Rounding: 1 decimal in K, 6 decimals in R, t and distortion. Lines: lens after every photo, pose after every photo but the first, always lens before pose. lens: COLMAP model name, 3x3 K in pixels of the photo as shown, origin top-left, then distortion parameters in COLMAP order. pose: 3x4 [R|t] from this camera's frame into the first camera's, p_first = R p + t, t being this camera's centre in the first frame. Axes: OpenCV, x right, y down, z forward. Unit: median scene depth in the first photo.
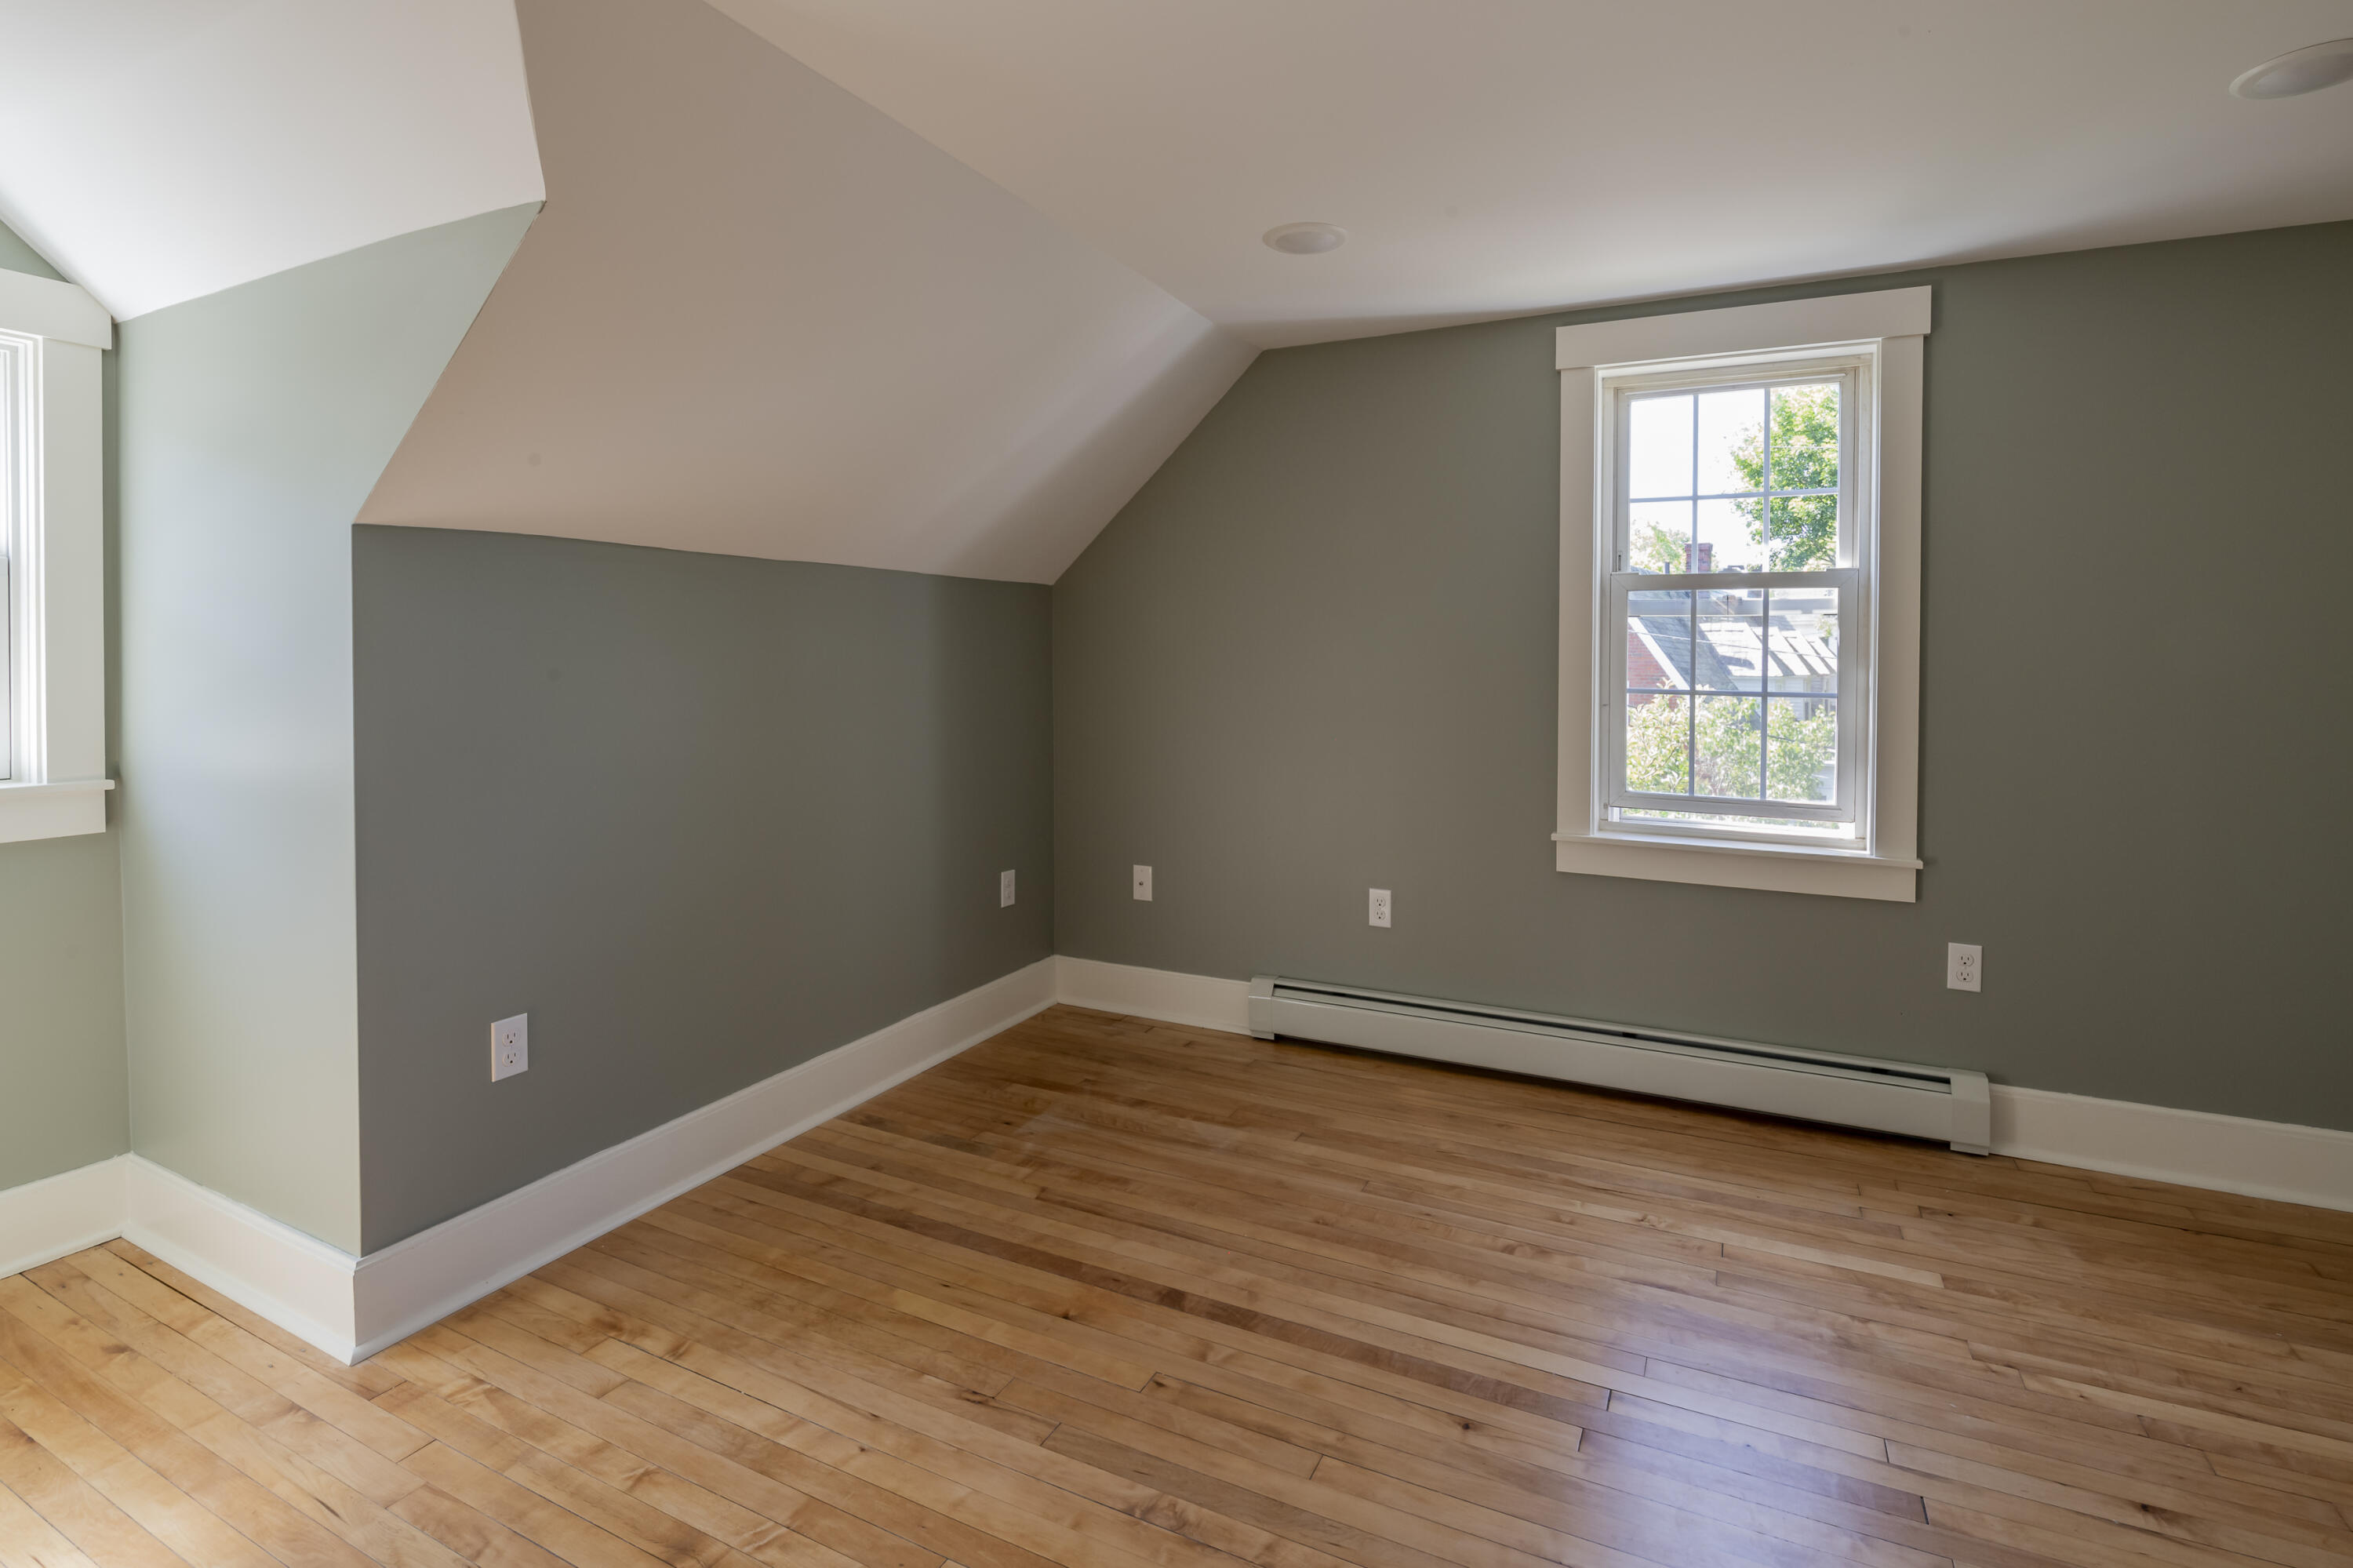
lens RADIAL K [[1080.6, 0, 1206.1], [0, 1080.6, 716.9], [0, 0, 1]] dist [-0.003588, -0.001679]
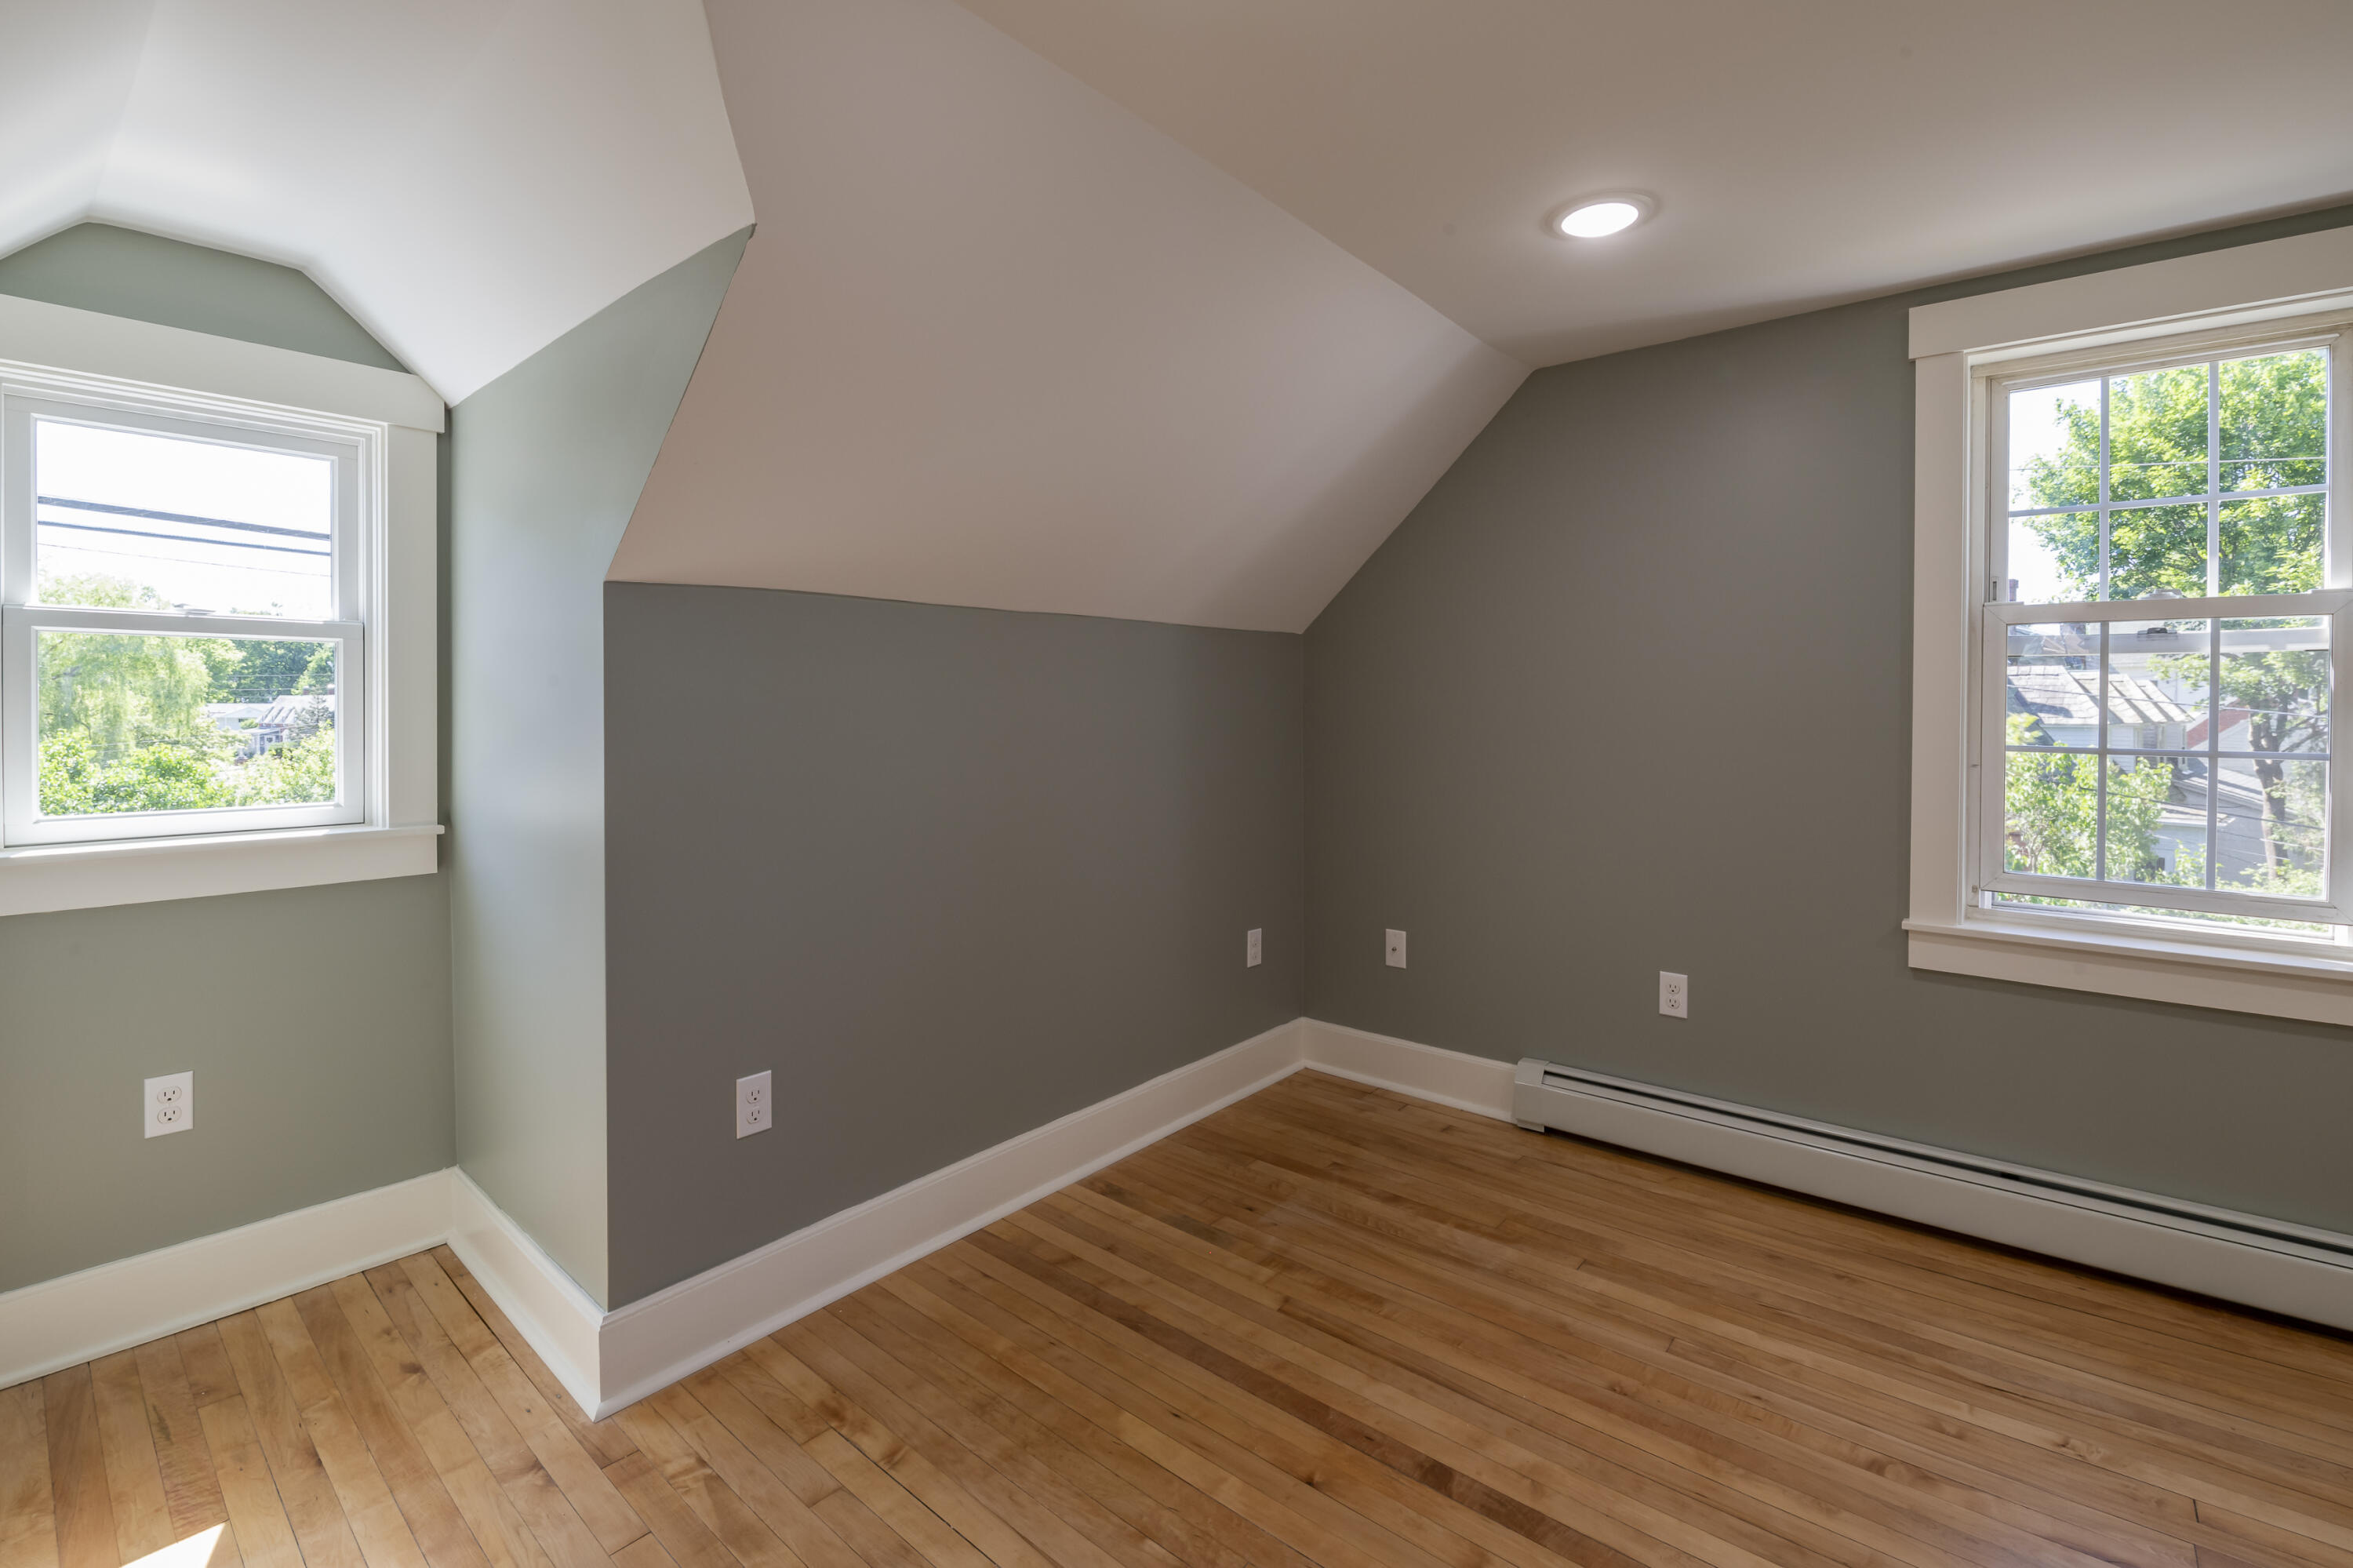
lens RADIAL K [[1012.3, 0, 1196.4], [0, 1012.3, 738.3], [0, 0, 1]] dist [-0.018061, -0.000569]
pose [[0.969726, 0.003609, -0.244169, -0.023036], [-0.009348, 0.999707, -0.022349, -0.012895], [0.244016, 0.023955, 0.969475, 0.175040]]
